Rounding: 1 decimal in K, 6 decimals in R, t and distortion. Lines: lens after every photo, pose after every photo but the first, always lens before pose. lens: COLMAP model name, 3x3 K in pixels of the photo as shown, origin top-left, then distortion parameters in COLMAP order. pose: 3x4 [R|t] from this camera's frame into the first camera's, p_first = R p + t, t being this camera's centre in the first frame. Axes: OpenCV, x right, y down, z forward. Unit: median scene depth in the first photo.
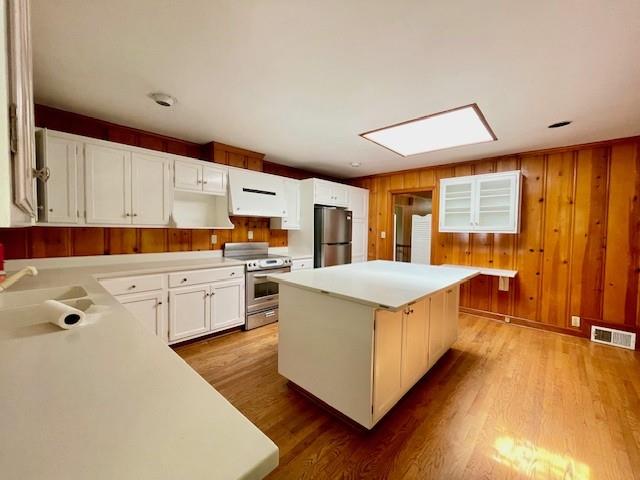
lens RADIAL K [[260.2, 0, 318.7], [0, 260.2, 239.3], [0, 0, 1]] dist [-0.000987, -0.000035]
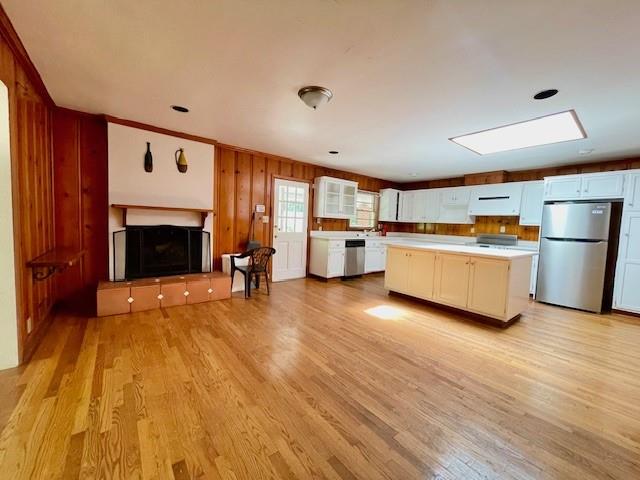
lens RADIAL K [[257.5, 0, 320.0], [0, 257.5, 240.0], [0, 0, 1]] dist [-0.000102, -0.000197]
pose [[-0.157159, 0.040254, -0.986753, 1.482253], [-0.087159, 0.994705, 0.054460, 0.058686], [0.983720, 0.094564, -0.152818, 0.334576]]
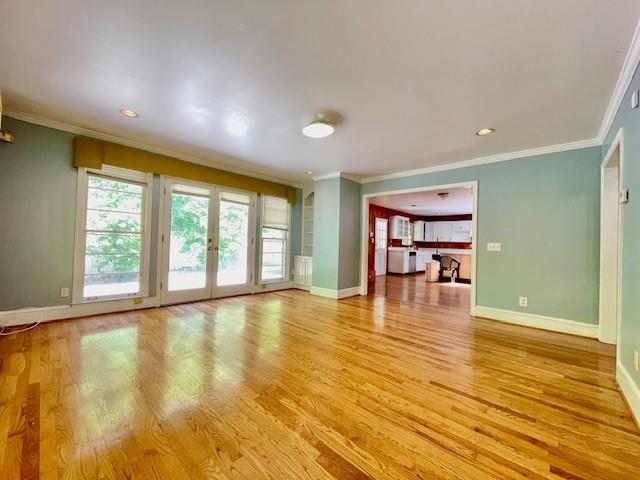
lens RADIAL K [[260.2, 0, 318.7], [0, 260.2, 239.3], [0, 0, 1]] dist [-0.000987, -0.000035]
pose [[-0.002588, -0.034614, -0.999397, 2.702610], [-0.074505, 0.996630, -0.034325, 0.167001], [0.997217, 0.074372, -0.005158, -0.731246]]
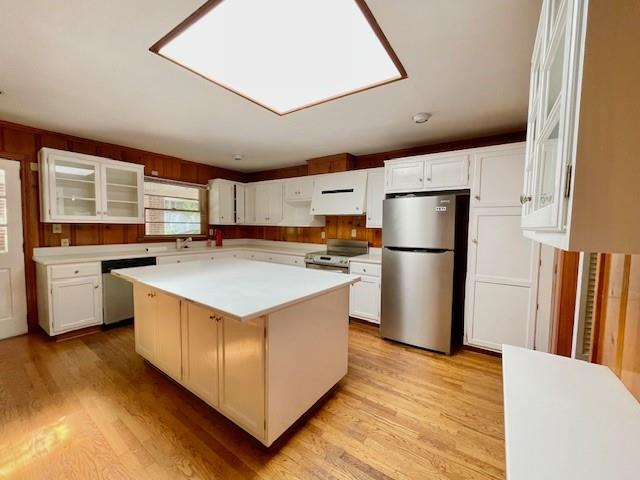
lens RADIAL K [[260.2, 0, 318.7], [0, 260.2, 239.3], [0, 0, 1]] dist [-0.000987, -0.000035]
pose [[0.129003, 0.037639, -0.990930, 0.897345], [-0.056940, 0.997912, 0.030492, -0.020259], [0.990008, 0.052490, 0.130877, 0.892449]]
